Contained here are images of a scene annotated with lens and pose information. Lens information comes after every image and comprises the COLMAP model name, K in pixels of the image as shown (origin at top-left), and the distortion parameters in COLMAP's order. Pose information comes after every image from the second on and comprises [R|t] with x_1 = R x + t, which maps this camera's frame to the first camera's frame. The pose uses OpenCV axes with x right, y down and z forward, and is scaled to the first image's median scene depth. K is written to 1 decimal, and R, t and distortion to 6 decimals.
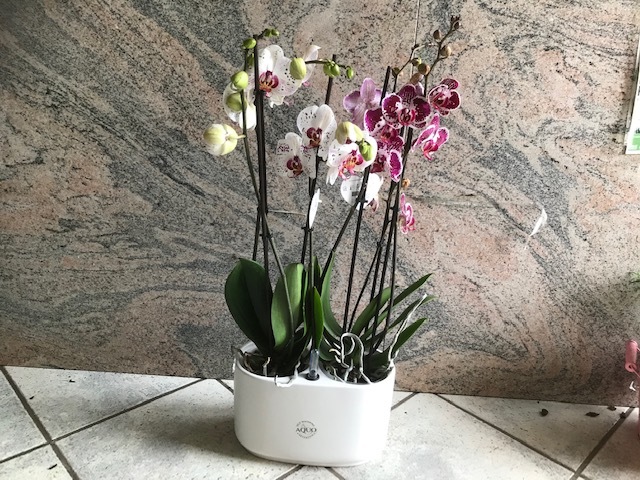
lens RADIAL K [[544.3, 0, 324.9], [0, 544.3, 228.5], [0, 0, 1]] dist [0.005670, 0.010088]
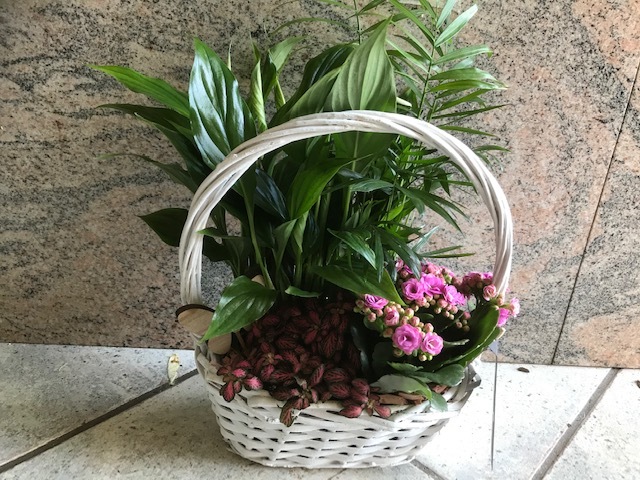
lens RADIAL K [[544.3, 0, 321.7], [0, 544.3, 233.5], [0, 0, 1]] dist [0.005670, 0.010088]
pose [[0.998694, -0.011910, 0.049676, -0.175047], [0.006573, 0.994317, 0.106254, 0.111095], [-0.050659, -0.105789, 0.993097, 0.516650]]
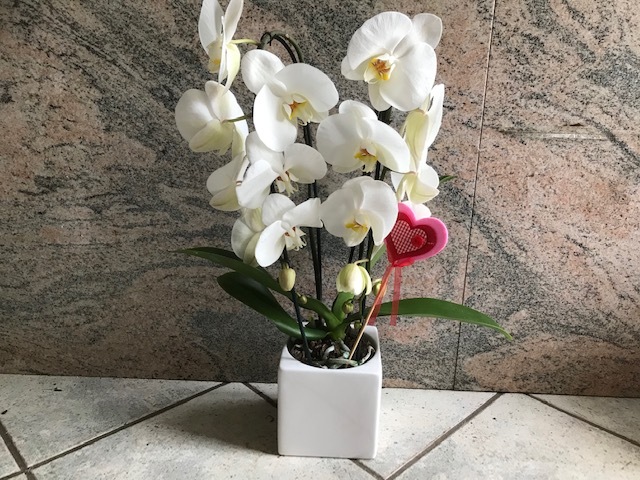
lens RADIAL K [[544.3, 0, 322.8], [0, 544.3, 229.9], [0, 0, 1]] dist [0.005670, 0.010088]
pose [[0.999480, -0.030359, -0.010893, -0.076385], [0.030094, 0.999265, -0.023745, 0.088033], [0.011606, 0.023405, 0.999659, 0.238462]]
